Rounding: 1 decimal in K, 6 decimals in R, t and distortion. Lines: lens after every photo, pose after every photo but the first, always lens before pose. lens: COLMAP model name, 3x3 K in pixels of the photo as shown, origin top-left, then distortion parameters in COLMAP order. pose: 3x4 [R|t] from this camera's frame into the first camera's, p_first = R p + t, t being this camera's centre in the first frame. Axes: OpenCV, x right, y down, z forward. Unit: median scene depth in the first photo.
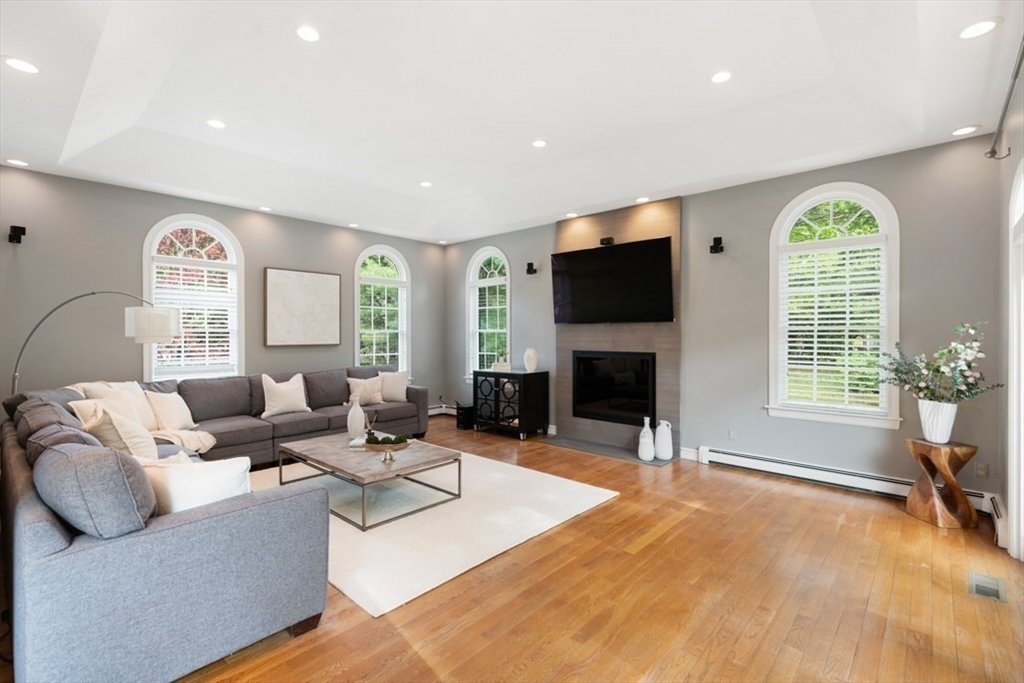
lens RADIAL K [[461.7, 0, 510.9], [0, 461.7, 335.9], [0, 0, 1]] dist [0.000669, -0.000075]
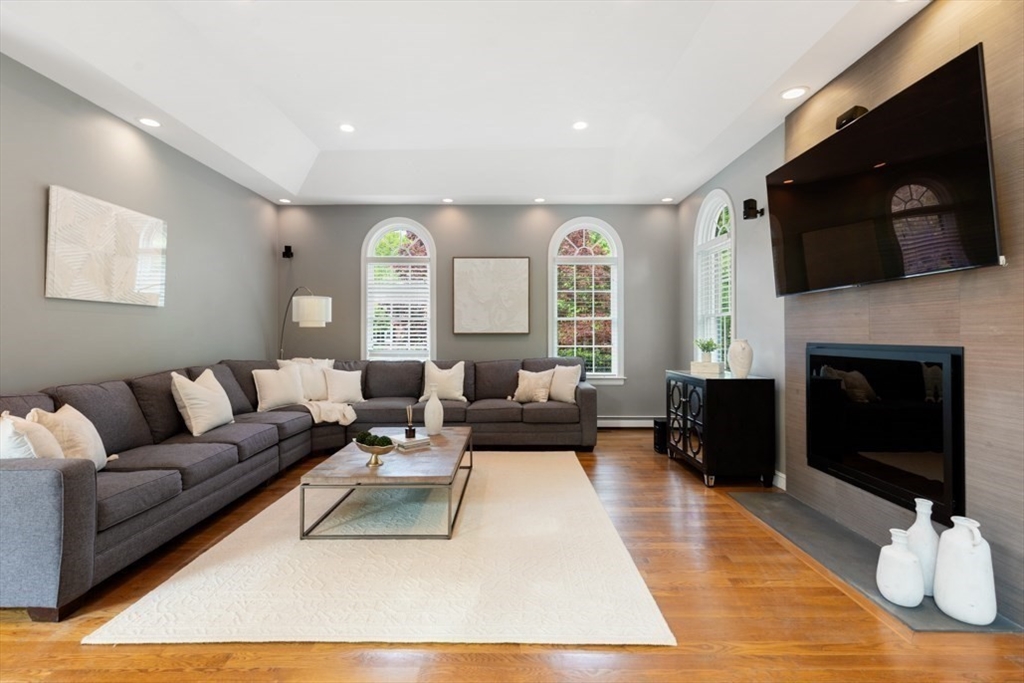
lens RADIAL K [[468.9, 0, 508.1], [0, 468.9, 331.2], [0, 0, 1]] dist [0.002990, 0.000137]
pose [[0.670031, -0.004187, -0.742322, 0.320529], [-0.002504, 0.999966, -0.007901, 0.023853], [0.742329, 0.007153, 0.669997, 0.383052]]
